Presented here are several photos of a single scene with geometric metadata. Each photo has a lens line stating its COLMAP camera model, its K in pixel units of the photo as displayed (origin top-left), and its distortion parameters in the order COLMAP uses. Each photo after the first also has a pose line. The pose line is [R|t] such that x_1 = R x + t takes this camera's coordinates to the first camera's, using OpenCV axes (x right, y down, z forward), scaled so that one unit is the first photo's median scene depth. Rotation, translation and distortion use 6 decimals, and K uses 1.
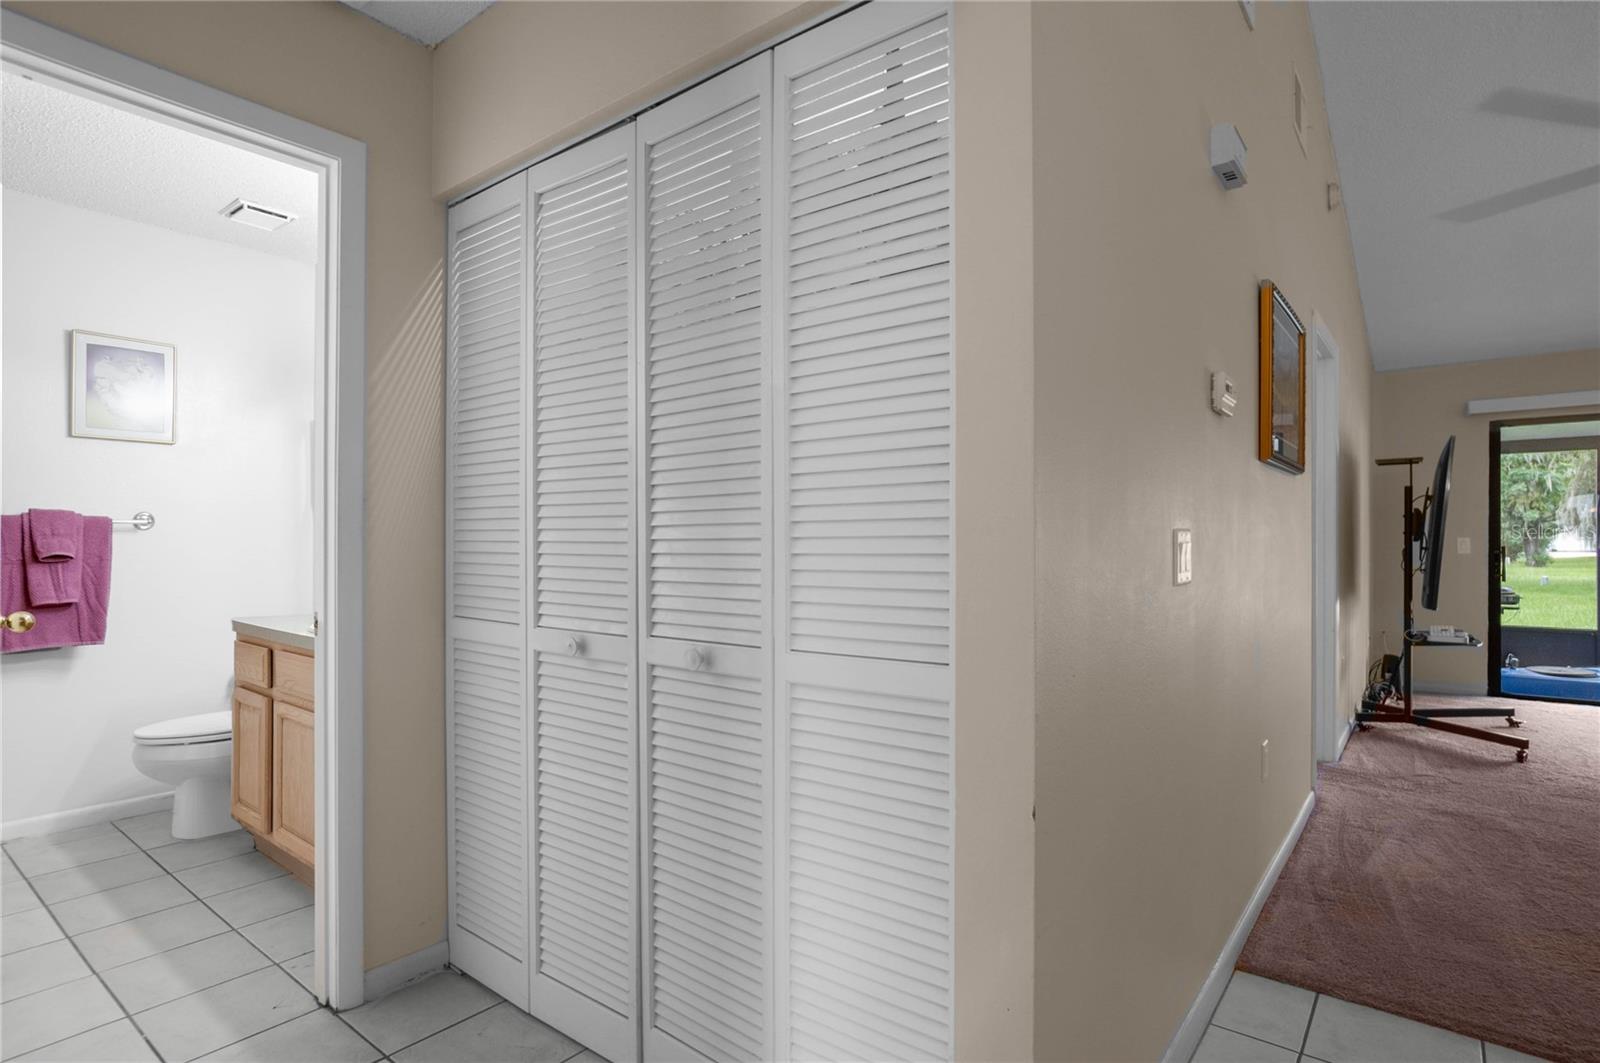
lens RADIAL K [[812.1, 0, 800.0], [0, 812.1, 531.5], [0, 0, 1]] dist [0.000559, 0.000773]
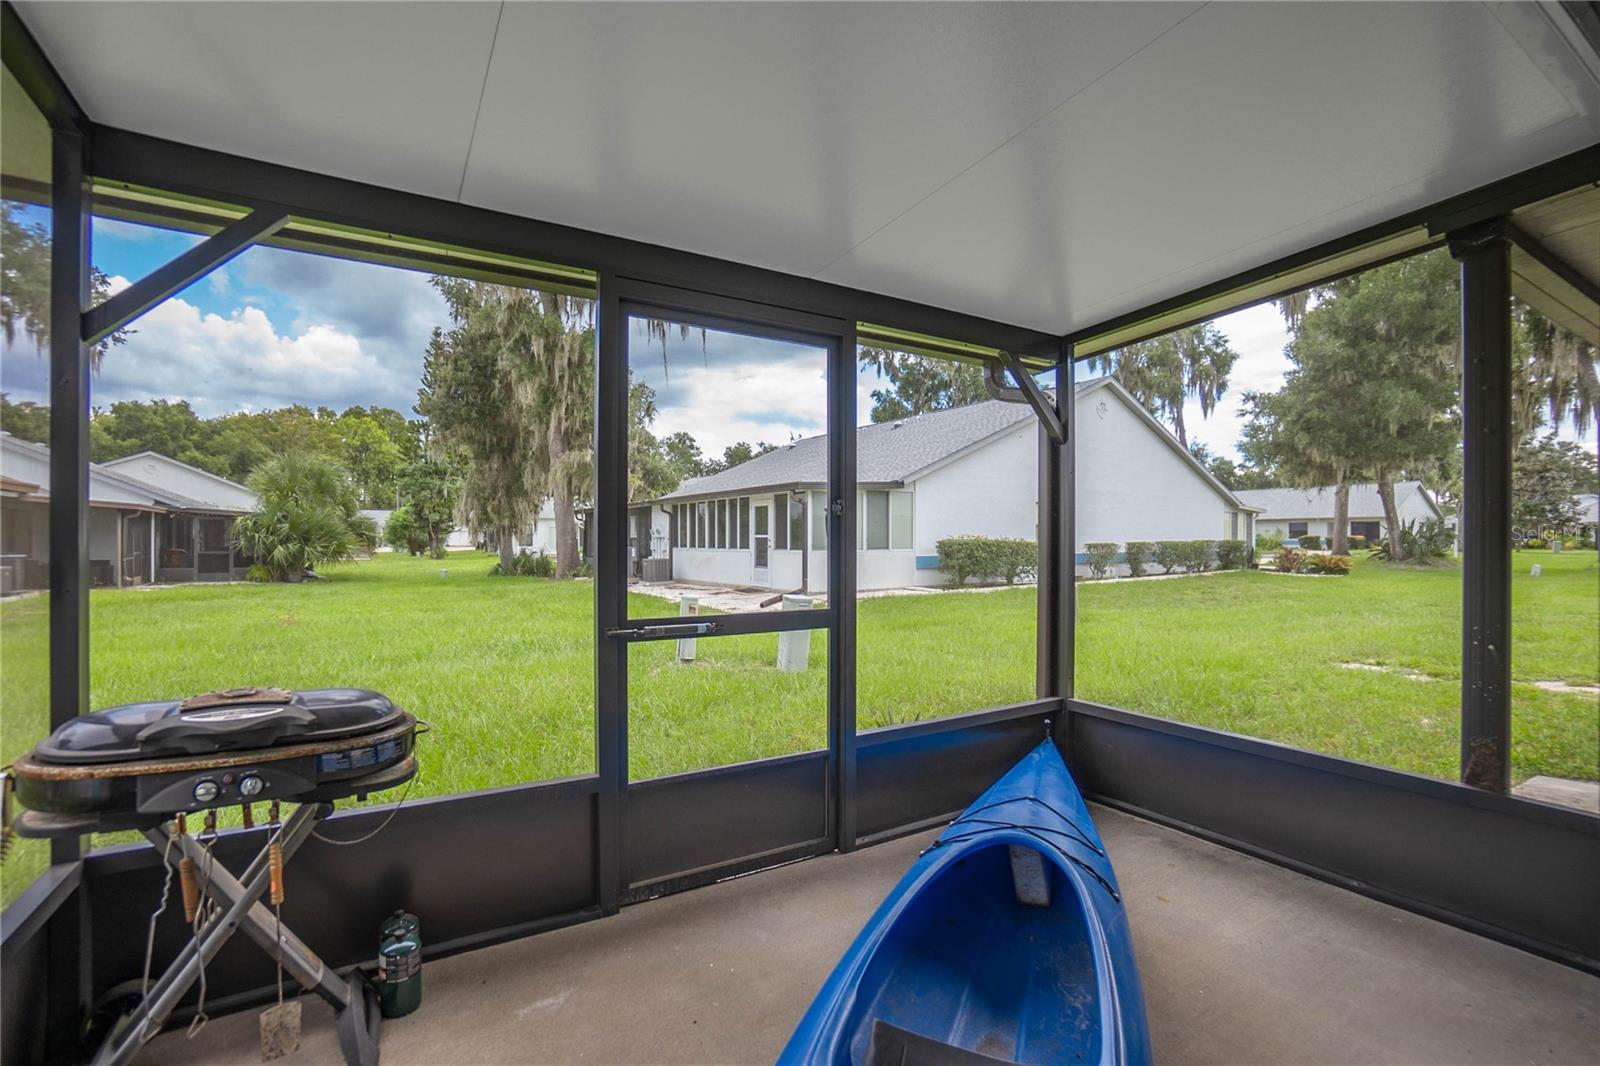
lens RADIAL K [[707.3, 0, 800.0], [0, 707.3, 533.0], [0, 0, 1]] dist [-0.002715, -0.000103]
pose [[0.352396, 0.000626, 0.935851, 1.364714], [-0.002569, 0.999997, 0.000299, 0.028186], [-0.935848, -0.002509, 0.352396, 1.522437]]
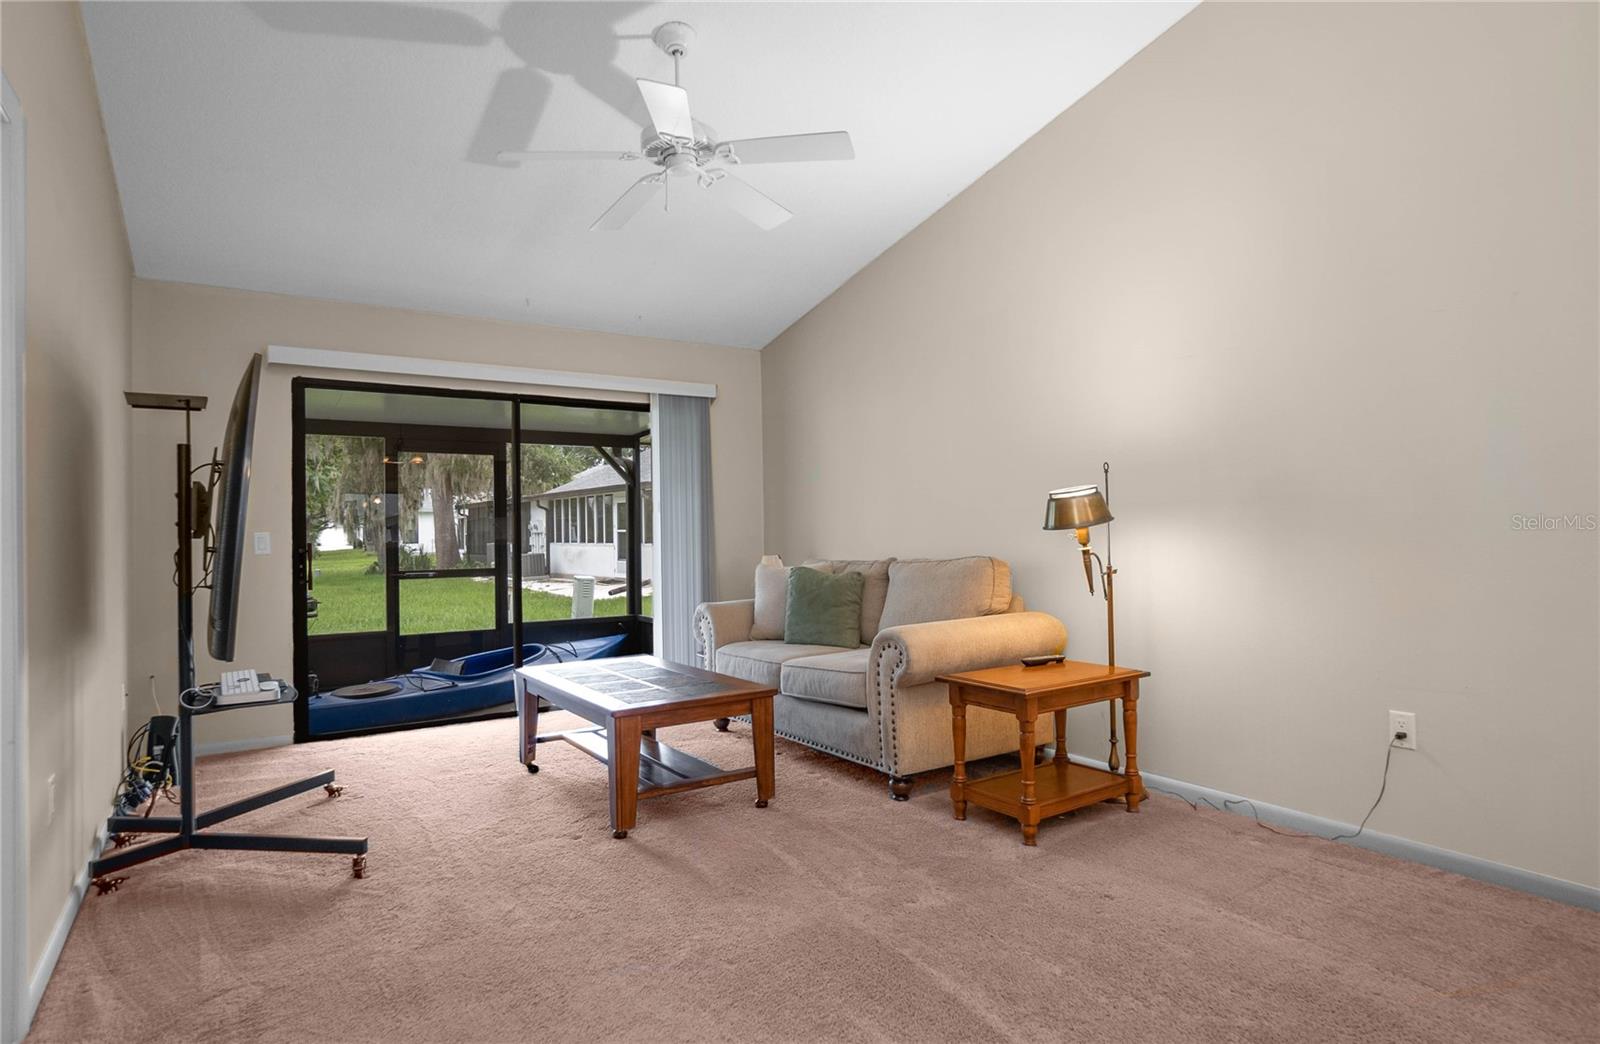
lens RADIAL K [[852.9, 0, 800.0], [0, 852.9, 522.0], [0, 0, 1]] dist [-0.001652, 0.000143]
pose [[0.304398, -0.002860, 0.952541, 0.307094], [0.010963, 0.999940, -0.000502, 0.005445], [-0.952482, 0.010596, 0.304411, 0.401542]]
